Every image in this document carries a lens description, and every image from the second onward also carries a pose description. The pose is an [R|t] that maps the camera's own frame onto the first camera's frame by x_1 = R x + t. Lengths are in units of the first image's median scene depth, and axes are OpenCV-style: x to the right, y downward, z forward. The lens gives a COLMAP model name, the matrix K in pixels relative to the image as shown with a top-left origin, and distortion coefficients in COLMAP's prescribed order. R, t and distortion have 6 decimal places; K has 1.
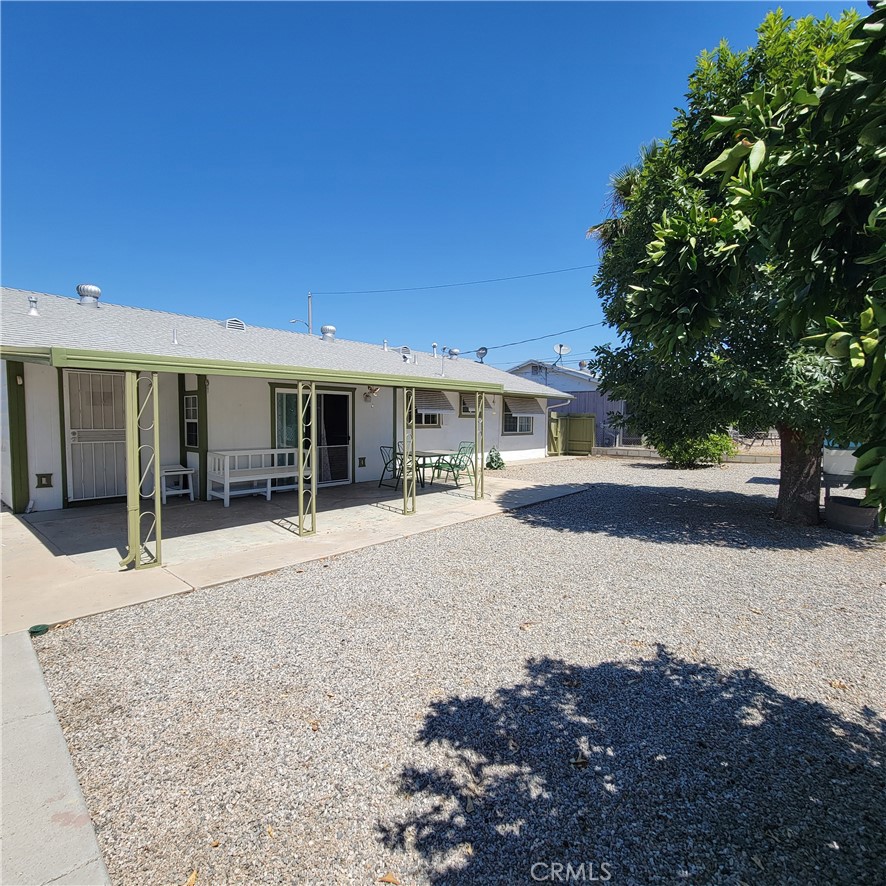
lens RADIAL K [[481.2, 0, 440.5], [0, 481.2, 442.8], [0, 0, 1]] dist [0.002506, -0.000649]
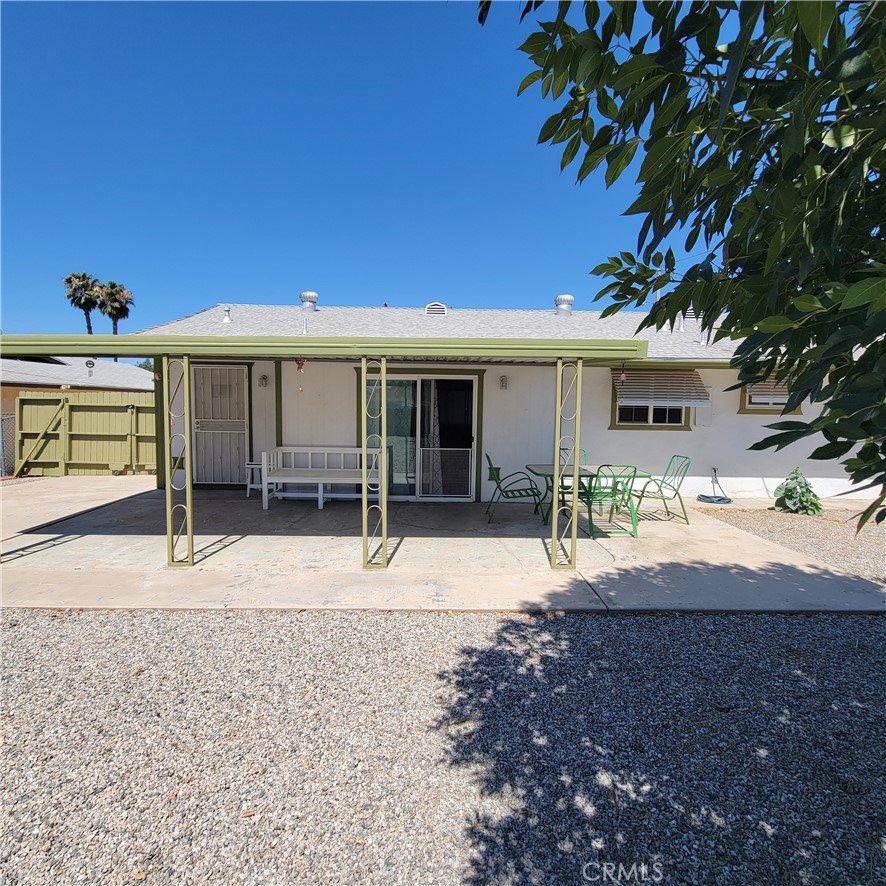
lens RADIAL K [[481.2, 0, 444.0], [0, 481.2, 440.7], [0, 0, 1]] dist [0.002506, -0.000649]
pose [[0.673893, 0.048270, -0.737251, 0.366885], [-0.048707, 0.998595, 0.020859, -0.023891], [0.737222, 0.021852, 0.675297, 0.553544]]
